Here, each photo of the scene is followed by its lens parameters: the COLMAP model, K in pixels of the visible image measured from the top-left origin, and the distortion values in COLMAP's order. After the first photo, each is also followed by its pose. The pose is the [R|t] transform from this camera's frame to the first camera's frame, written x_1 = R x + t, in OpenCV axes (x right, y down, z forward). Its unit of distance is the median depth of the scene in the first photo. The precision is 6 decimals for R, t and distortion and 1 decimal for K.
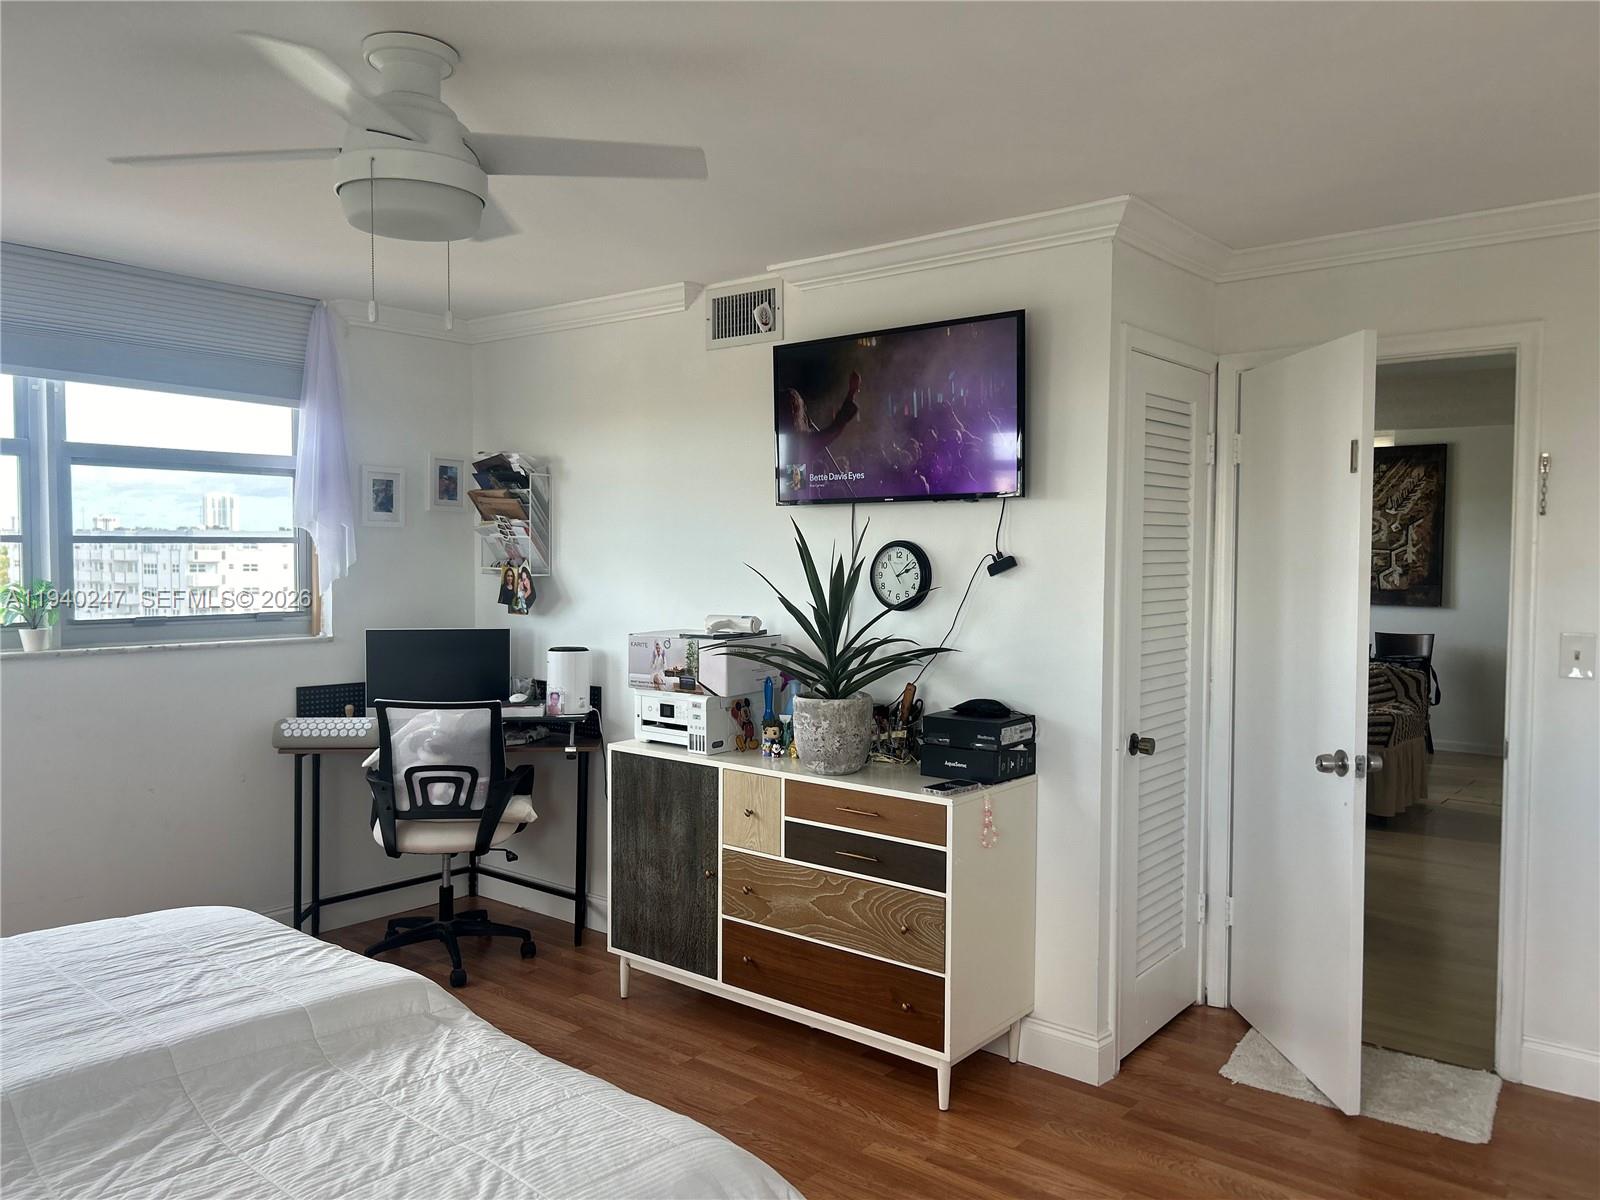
lens RADIAL K [[1204.9, 0, 801.4], [0, 1204.9, 599.7], [0, 0, 1]] dist [0.003431, 0.000861]
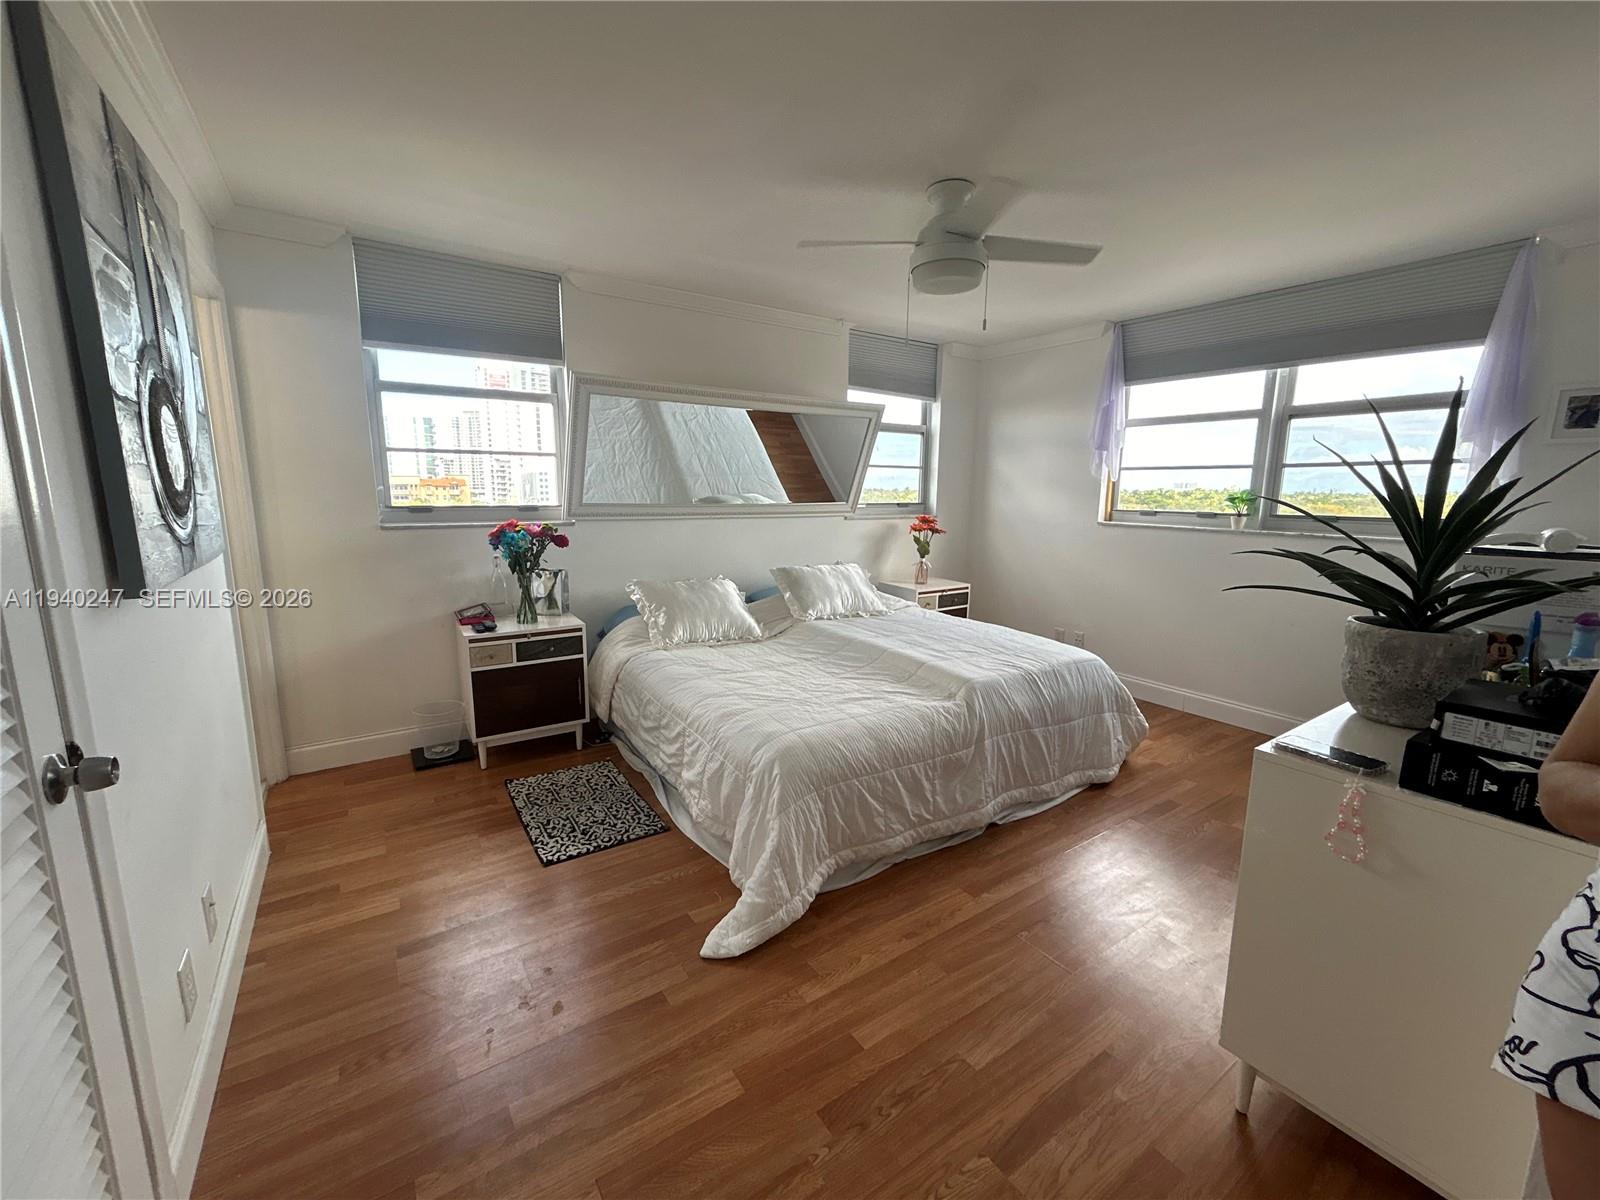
lens RADIAL K [[646.1, 0, 802.4], [0, 646.1, 599.1], [0, 0, 1]] dist [0.000069, -0.000030]
pose [[-0.290007, 0.155604, -0.944290, 0.480412], [-0.041119, 0.983756, 0.174736, 0.002768], [0.956141, 0.089503, -0.278898, 0.645849]]
